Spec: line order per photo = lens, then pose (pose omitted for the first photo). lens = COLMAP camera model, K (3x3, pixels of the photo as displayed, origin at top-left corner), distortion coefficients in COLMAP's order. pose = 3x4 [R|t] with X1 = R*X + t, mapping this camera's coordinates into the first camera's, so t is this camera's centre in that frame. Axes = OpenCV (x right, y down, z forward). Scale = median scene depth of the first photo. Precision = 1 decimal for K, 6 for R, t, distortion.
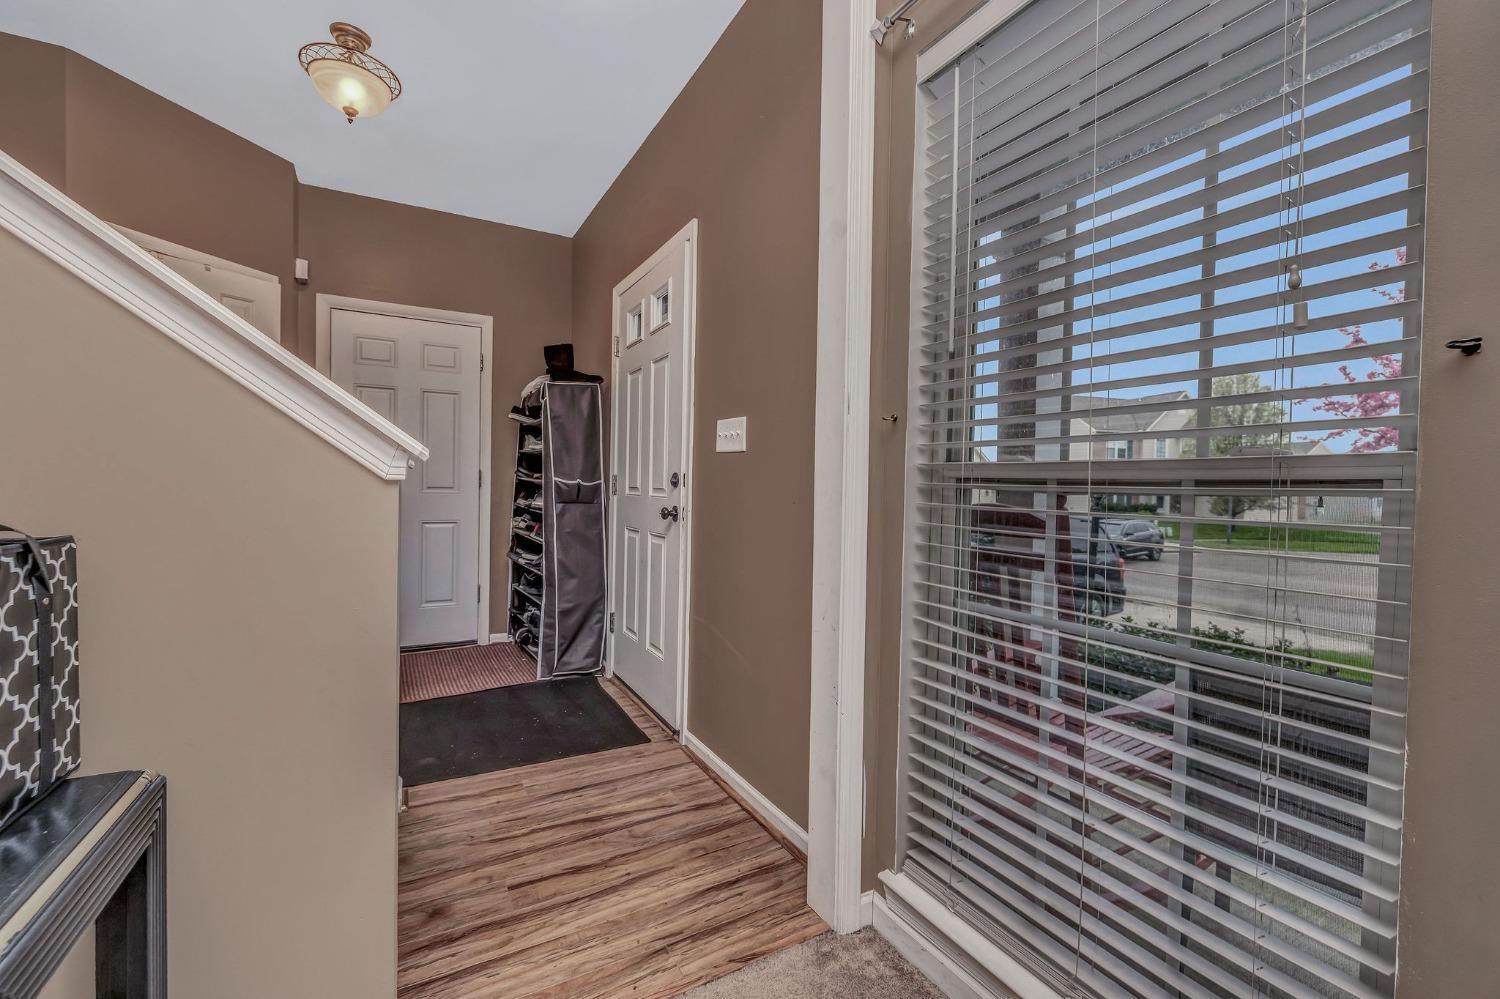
lens RADIAL K [[635.5, 0, 751.8], [0, 635.5, 497.9], [0, 0, 1]] dist [-0.000225, -0.000004]
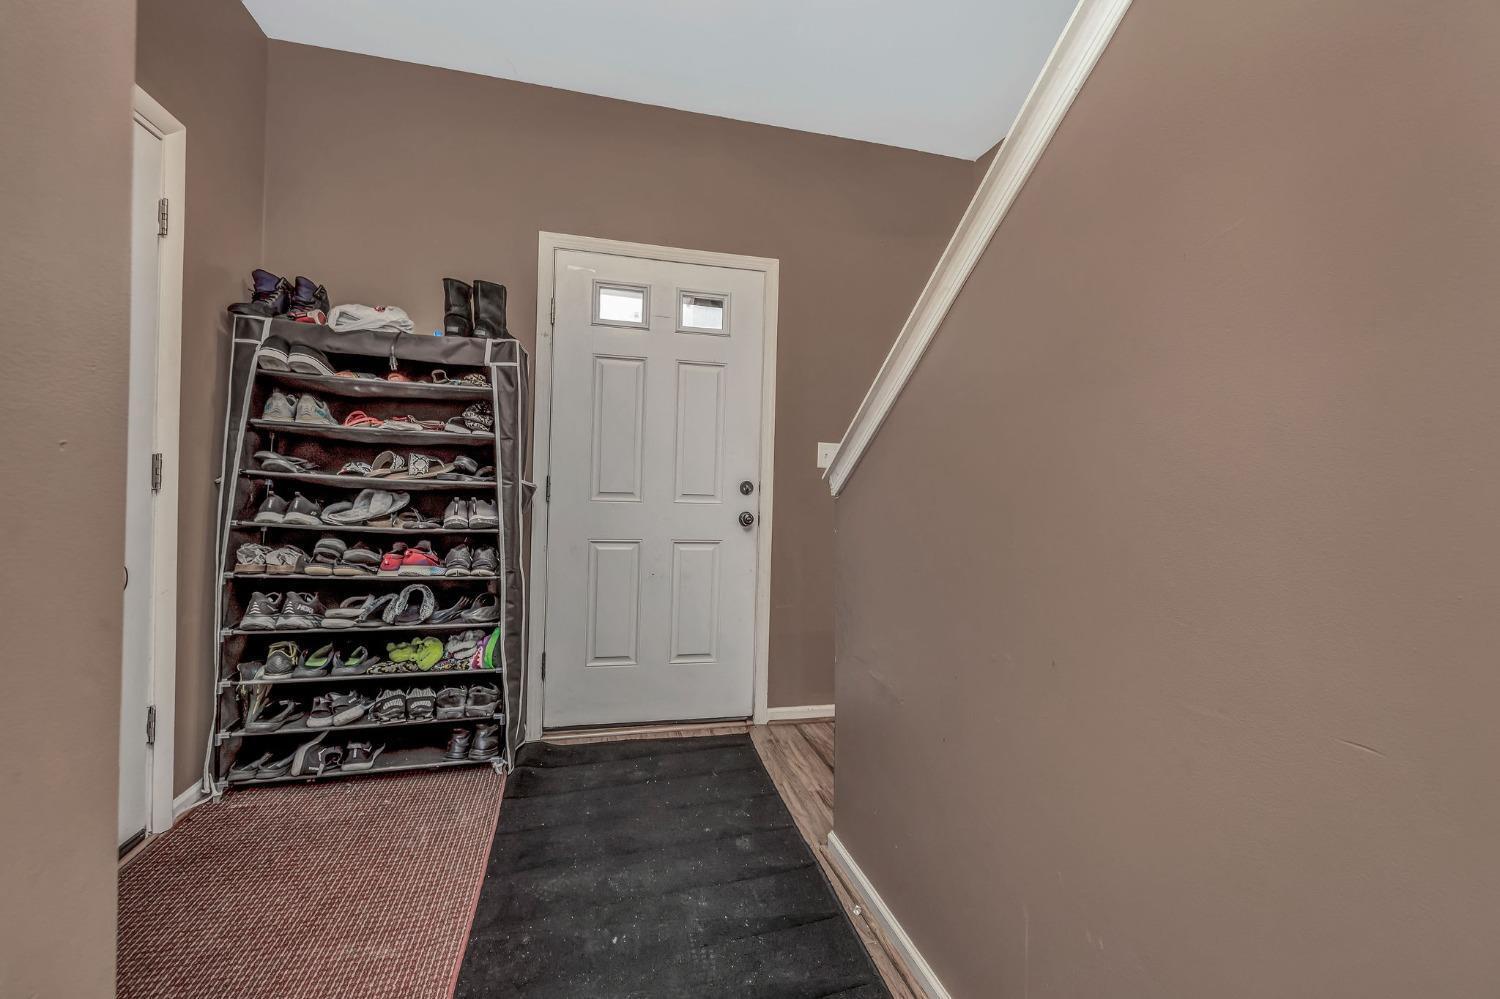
lens RADIAL K [[635.5, 0, 747.1], [0, 635.5, 495.1], [0, 0, 1]] dist [-0.000225, -0.000004]
pose [[0.266284, -0.000519, 0.963895, -1.166966], [0.004560, 0.999989, -0.000722, -0.014371], [-0.963884, 0.004587, 0.266283, 0.707381]]
